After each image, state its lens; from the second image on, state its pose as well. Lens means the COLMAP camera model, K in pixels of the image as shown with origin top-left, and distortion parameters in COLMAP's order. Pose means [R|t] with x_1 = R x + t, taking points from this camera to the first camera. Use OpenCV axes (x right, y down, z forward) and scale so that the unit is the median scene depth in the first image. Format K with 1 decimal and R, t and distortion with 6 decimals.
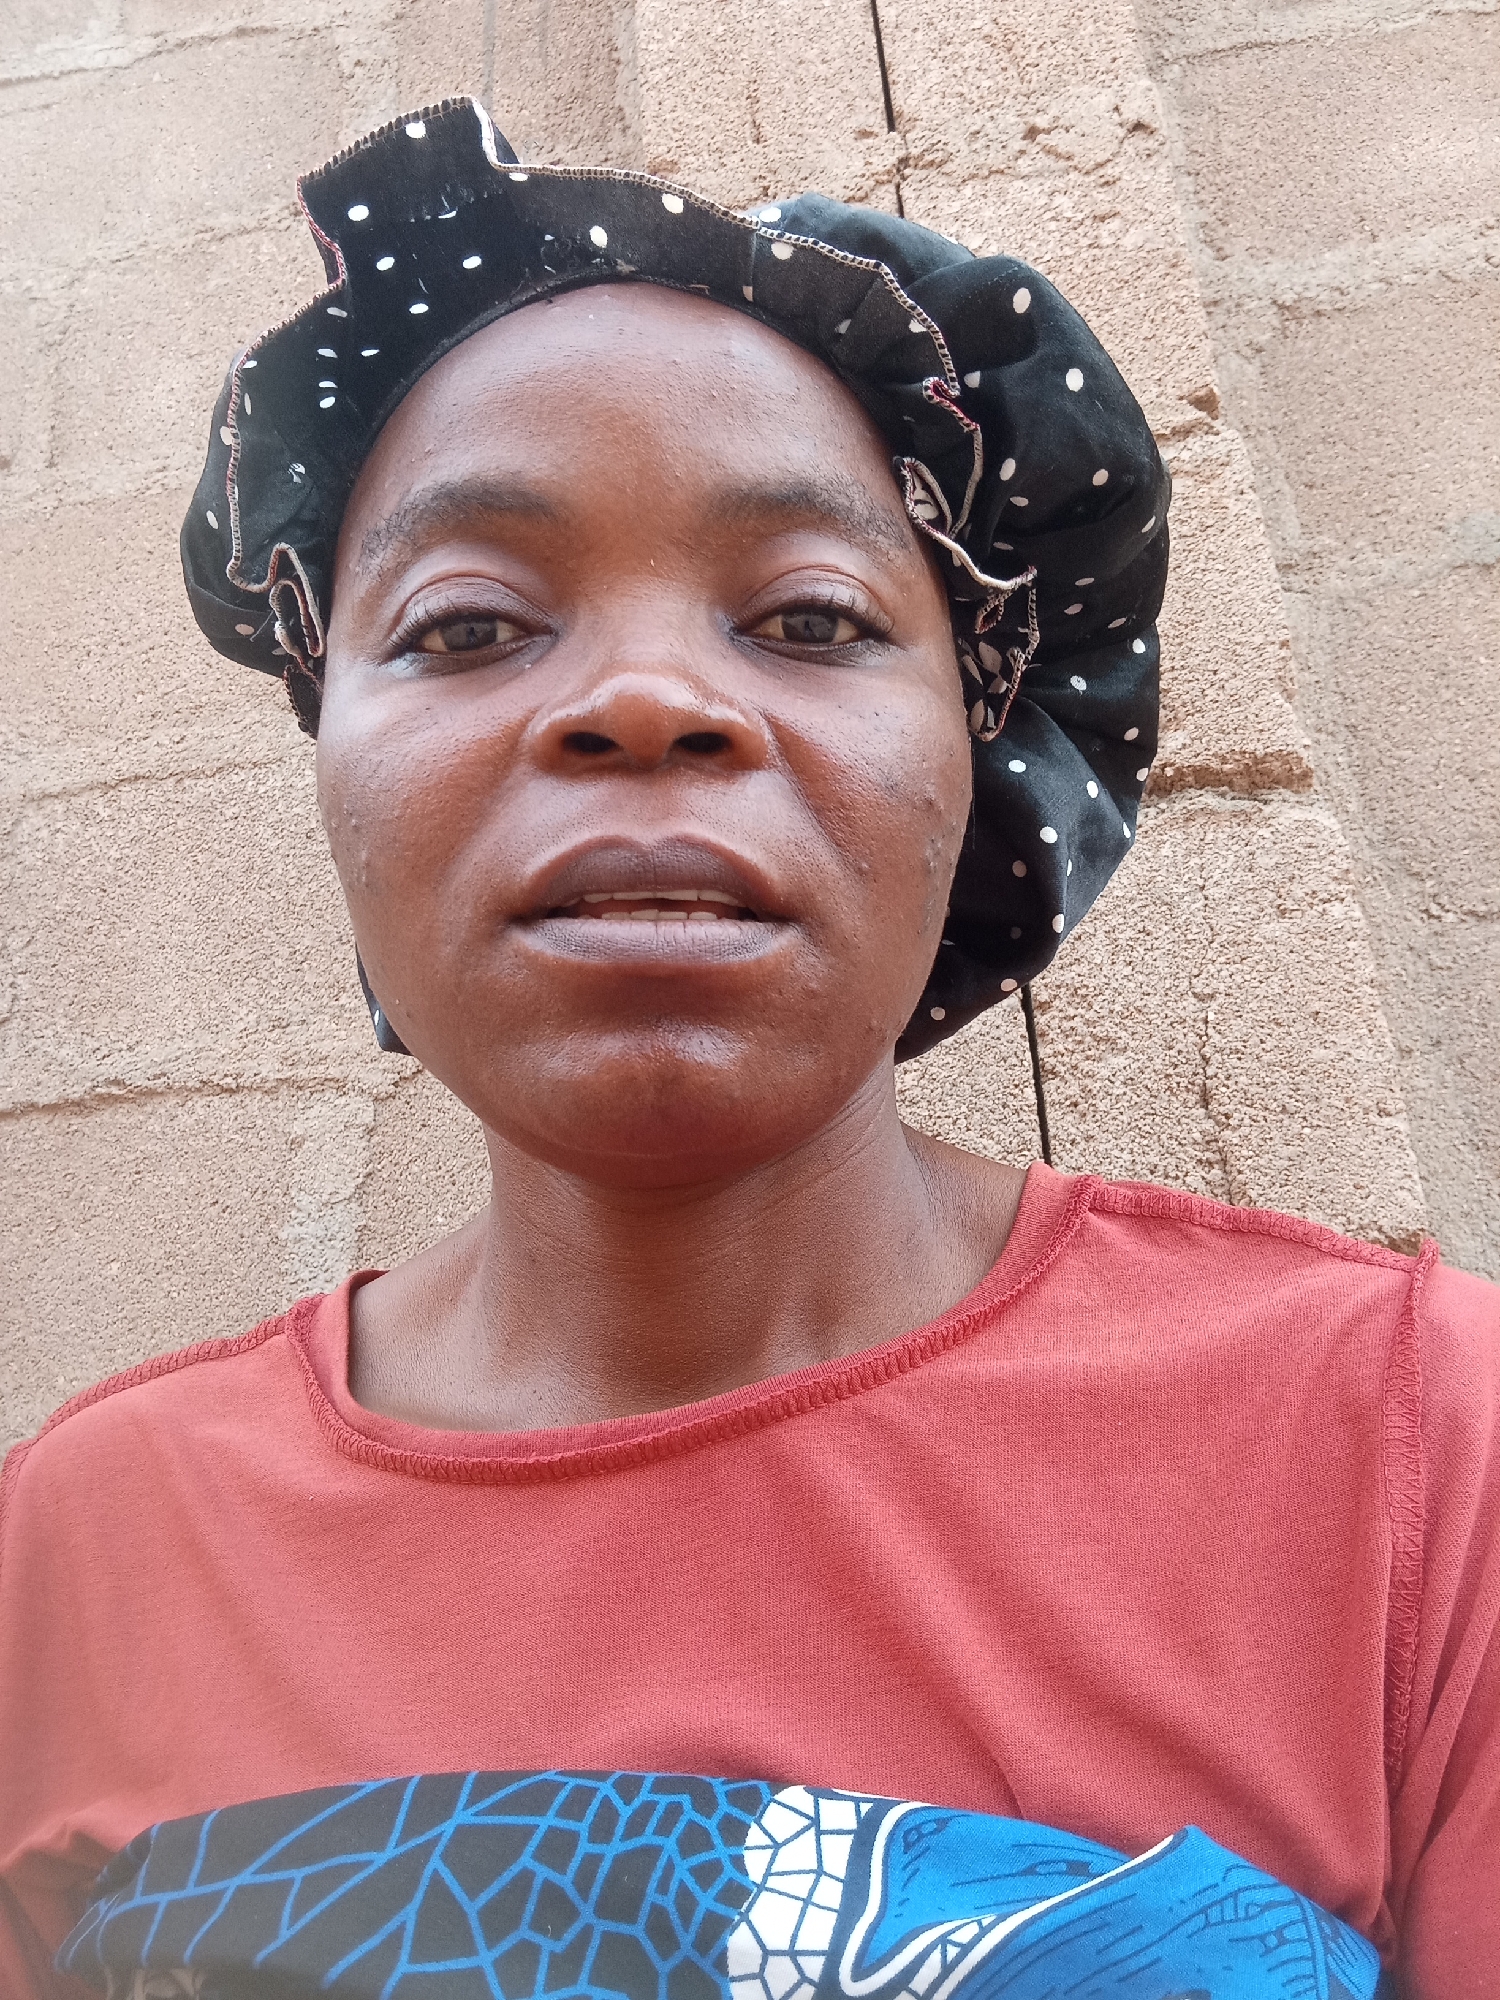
lens RADIAL K [[1608.4, 0, 747.1], [0, 1608.4, 994.6], [0, 0, 1]] dist [0.002599, -0.022988]
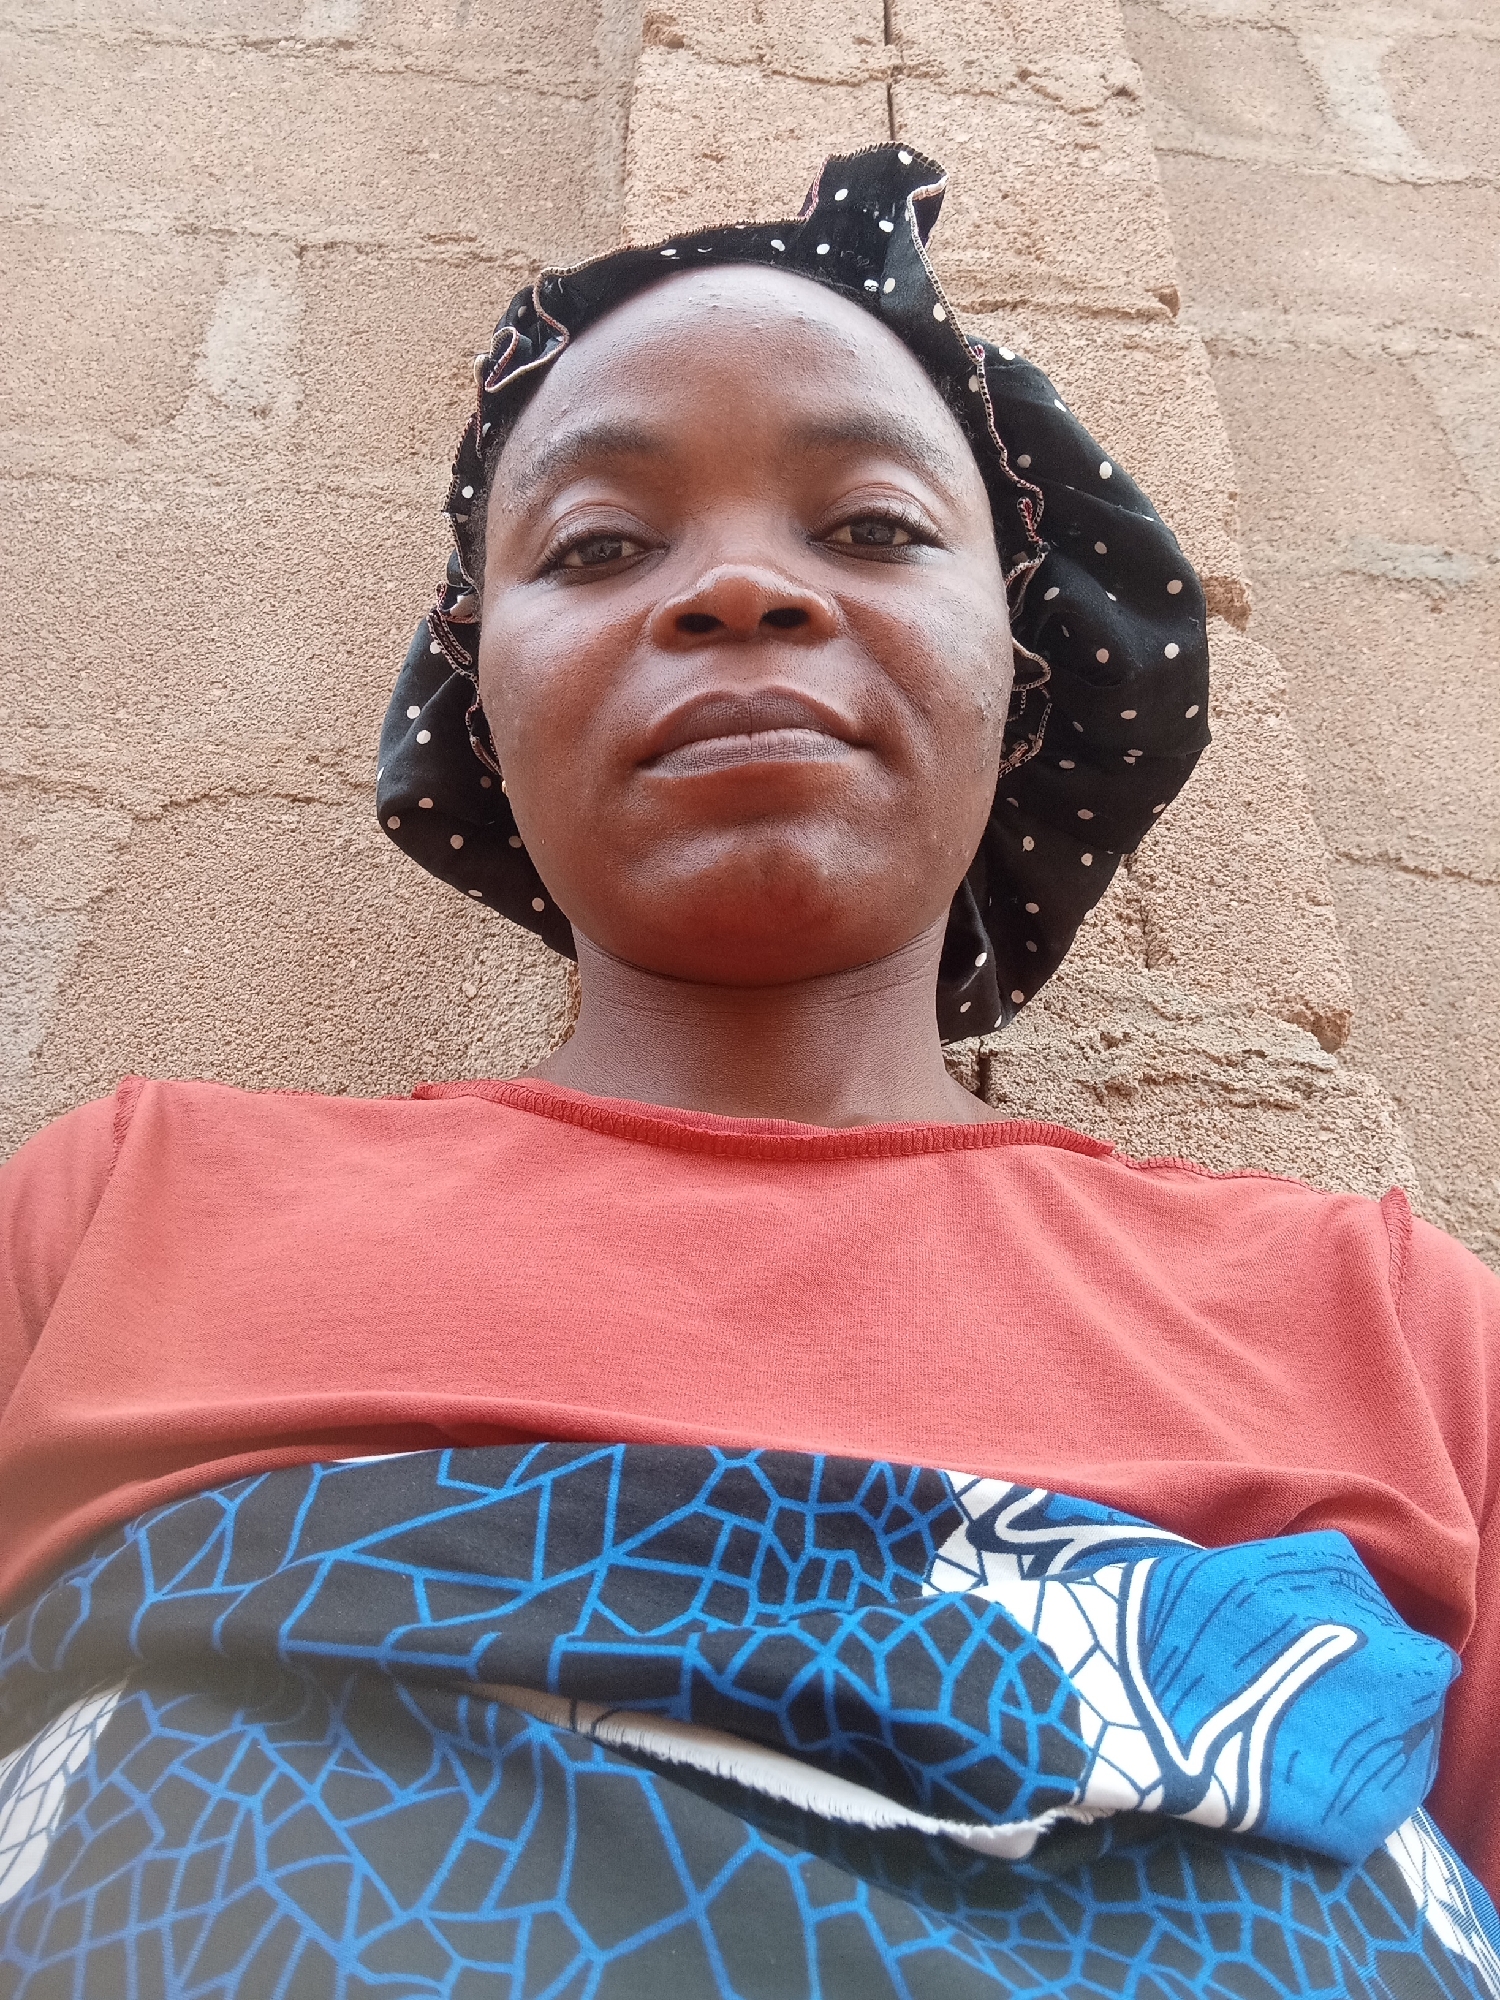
lens RADIAL K [[1608.4, 0, 747.1], [0, 1608.4, 994.6], [0, 0, 1]] dist [0.002599, -0.022988]
pose [[0.962636, 0.207581, 0.173903, -0.050707], [-0.170714, 0.963688, -0.205334, 0.276318], [-0.210212, 0.167974, 0.963118, 0.137563]]
